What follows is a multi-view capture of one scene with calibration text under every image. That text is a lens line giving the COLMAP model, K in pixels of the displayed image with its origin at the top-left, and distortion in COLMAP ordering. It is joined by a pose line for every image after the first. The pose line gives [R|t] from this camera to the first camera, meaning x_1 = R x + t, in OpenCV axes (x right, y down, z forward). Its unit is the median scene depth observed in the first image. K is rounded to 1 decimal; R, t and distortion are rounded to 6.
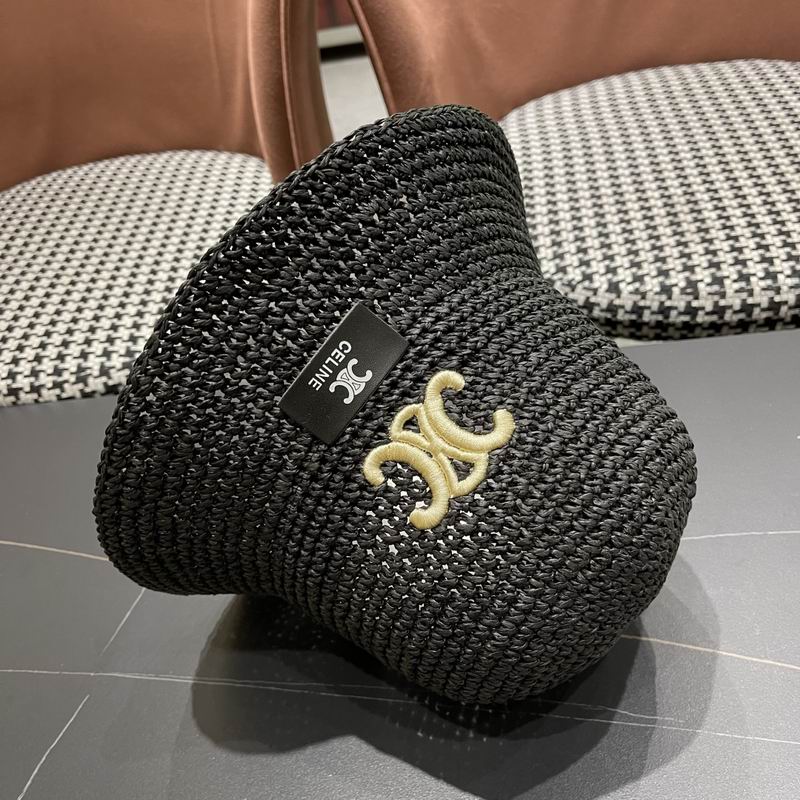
lens RADIAL K [[855.3, 0, 411.1], [0, 855.3, 408.4], [0, 0, 1]] dist [0.012678, 0.000000]
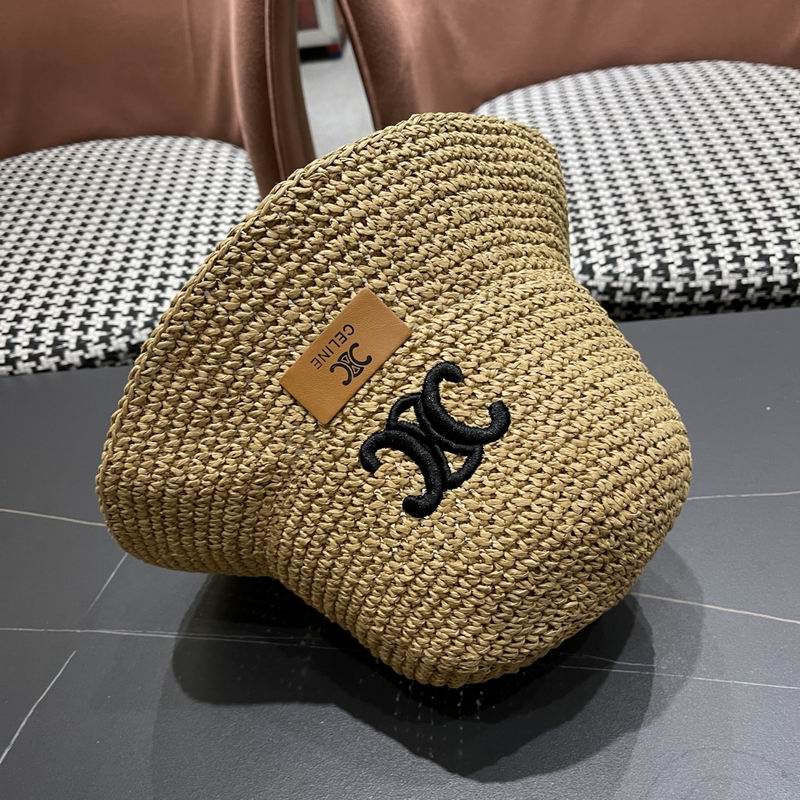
lens RADIAL K [[855.3, 0, 396.8], [0, 855.3, 409.5], [0, 0, 1]] dist [0.012678, 0.000000]
pose [[0.998980, 0.012379, 0.043421, -0.032678], [-0.011790, 0.999835, -0.013790, 0.041864], [-0.043585, 0.013264, 0.998962, -0.013754]]
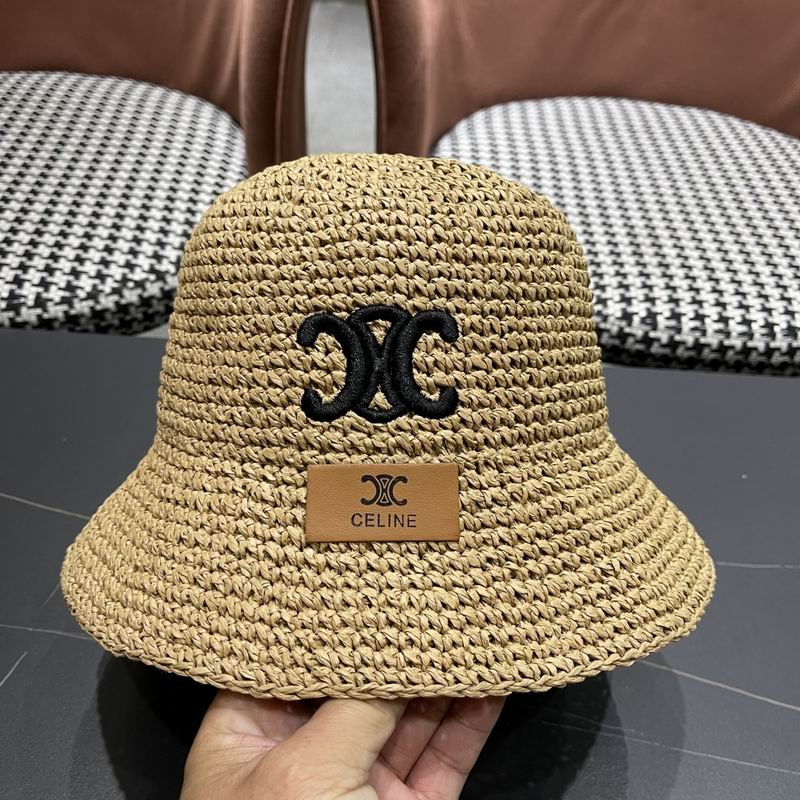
lens RADIAL K [[855.3, 0, 401.8], [0, 855.3, 410.2], [0, 0, 1]] dist [0.012678, 0.000000]
pose [[0.973997, 0.145647, 0.173545, -0.122423], [-0.149428, 0.988733, 0.008857, 0.004927], [-0.170299, -0.034559, 0.984786, 0.019023]]
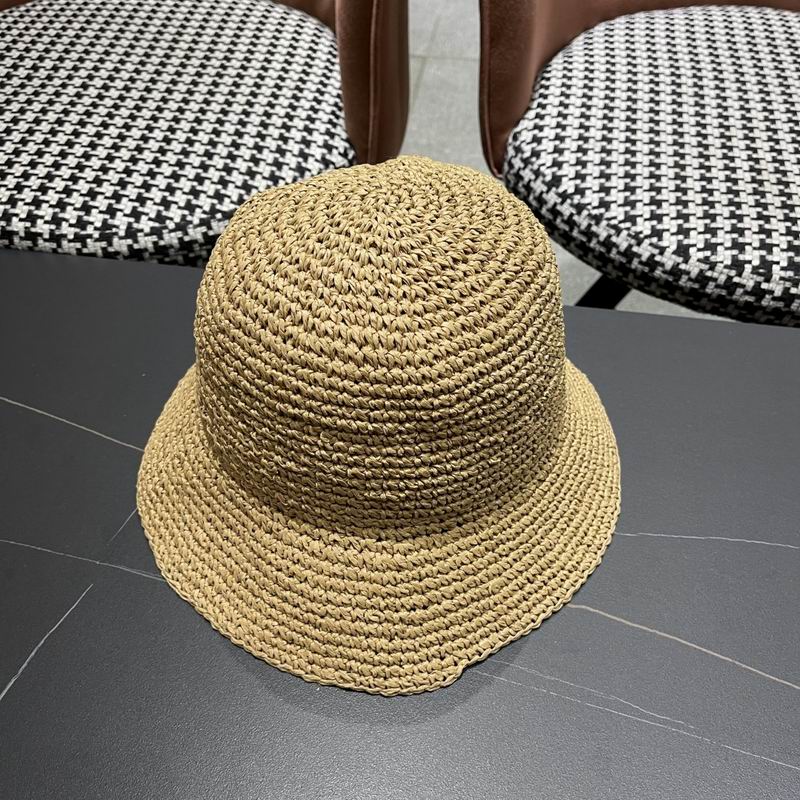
lens RADIAL K [[855.3, 0, 396.1], [0, 855.3, 412.6], [0, 0, 1]] dist [0.012678, 0.000000]
pose [[0.982042, 0.183674, 0.043105, -0.078337], [-0.187998, 0.971874, 0.141836, -0.040034], [-0.015841, -0.147392, 0.988951, 0.040582]]
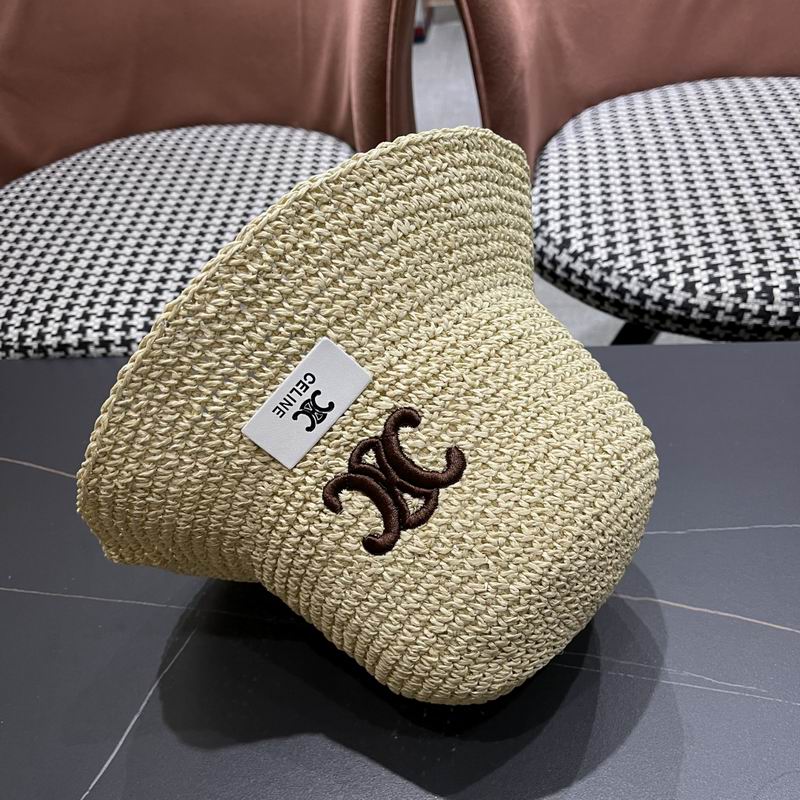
lens RADIAL K [[855.3, 0, 402.5], [0, 855.3, 407.7], [0, 0, 1]] dist [0.012678, 0.000000]
pose [[0.997132, 0.075621, -0.003087, -0.092994], [-0.075583, 0.997080, 0.010887, 0.019417], [0.003902, -0.010622, 0.999936, -0.043538]]
